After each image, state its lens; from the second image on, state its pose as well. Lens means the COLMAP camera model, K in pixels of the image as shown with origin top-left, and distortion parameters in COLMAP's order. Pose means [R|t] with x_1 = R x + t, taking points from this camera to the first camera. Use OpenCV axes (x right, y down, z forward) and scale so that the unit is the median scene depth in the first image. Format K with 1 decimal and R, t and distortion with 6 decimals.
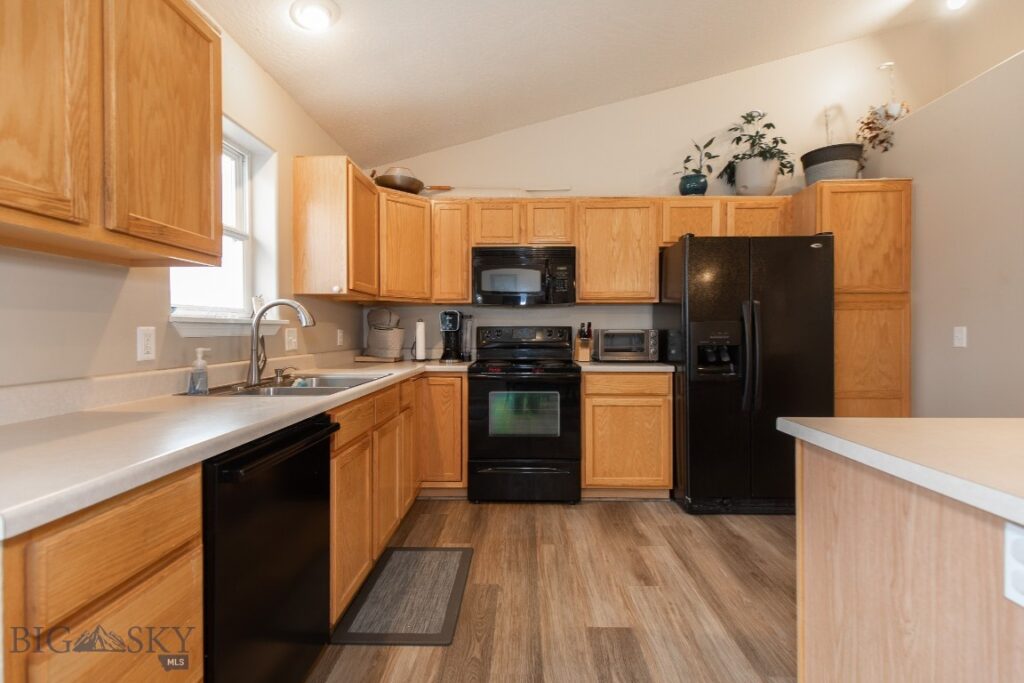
lens RADIAL K [[469.5, 0, 511.7], [0, 469.5, 335.7], [0, 0, 1]] dist [0.004873, 0.000143]
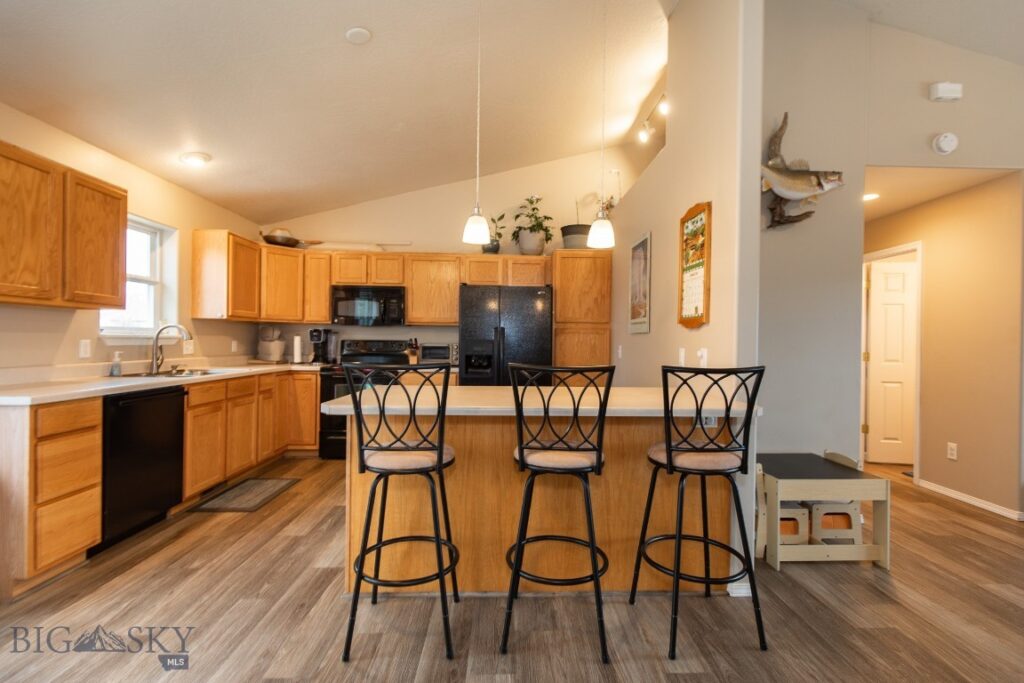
lens RADIAL K [[471.6, 0, 523.0], [0, 471.6, 342.6], [0, 0, 1]] dist [0.005575, 0.000456]
pose [[0.997964, 0.015486, 0.061867, 0.460972], [-0.015091, 0.999863, -0.006848, -0.011700], [-0.061965, 0.005900, 0.998061, -0.539280]]
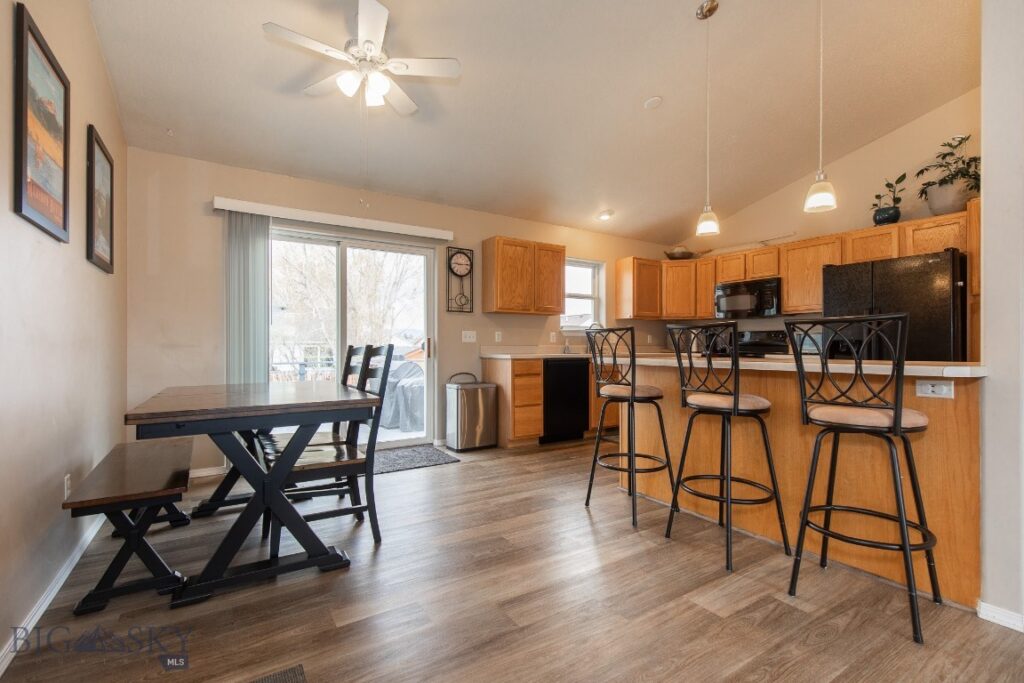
lens RADIAL K [[460.4, 0, 512.3], [0, 460.4, 344.5], [0, 0, 1]] dist [0.005515, 0.000654]
pose [[0.561658, -0.003204, -0.827363, 0.980552], [-0.007528, 0.999931, -0.008983, 0.053058], [0.827335, 0.011274, 0.561596, -0.607915]]
